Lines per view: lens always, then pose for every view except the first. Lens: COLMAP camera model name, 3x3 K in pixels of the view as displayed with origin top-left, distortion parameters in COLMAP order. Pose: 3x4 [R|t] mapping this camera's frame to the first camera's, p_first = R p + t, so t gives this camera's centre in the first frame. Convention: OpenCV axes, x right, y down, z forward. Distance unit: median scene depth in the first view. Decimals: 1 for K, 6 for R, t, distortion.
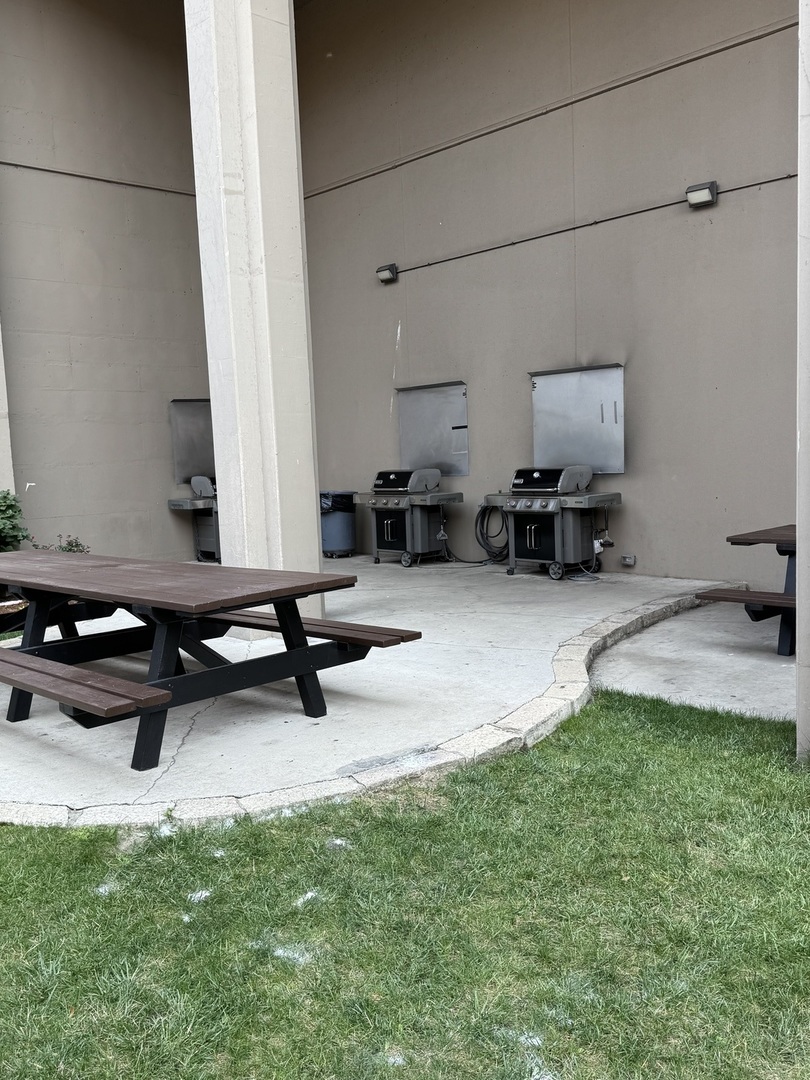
lens RADIAL K [[985.7, 0, 402.9], [0, 985.7, 543.9], [0, 0, 1]] dist [0.059671, -0.002445]
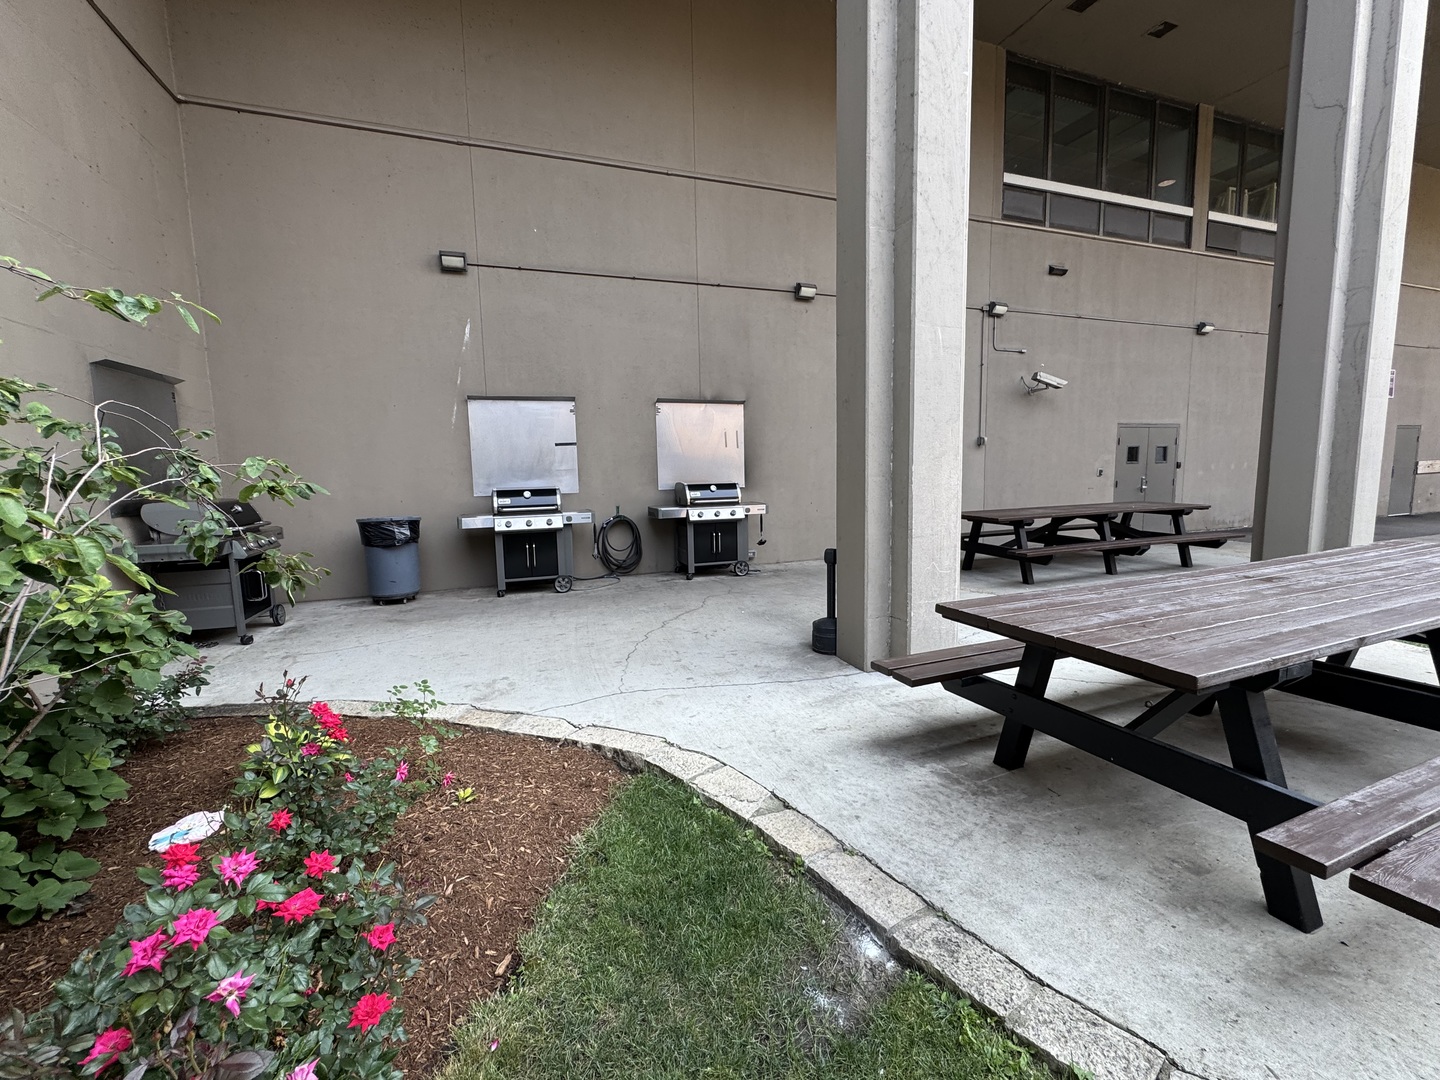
lens RADIAL K [[576.3, 0, 749.3], [0, 576.3, 533.7], [0, 0, 1]] dist [-0.002347, 0.000616]
pose [[0.400778, -0.063208, 0.913992, -0.432830], [0.098023, 0.994849, 0.025817, -0.028899], [-0.910916, 0.079245, 0.404910, 0.657863]]
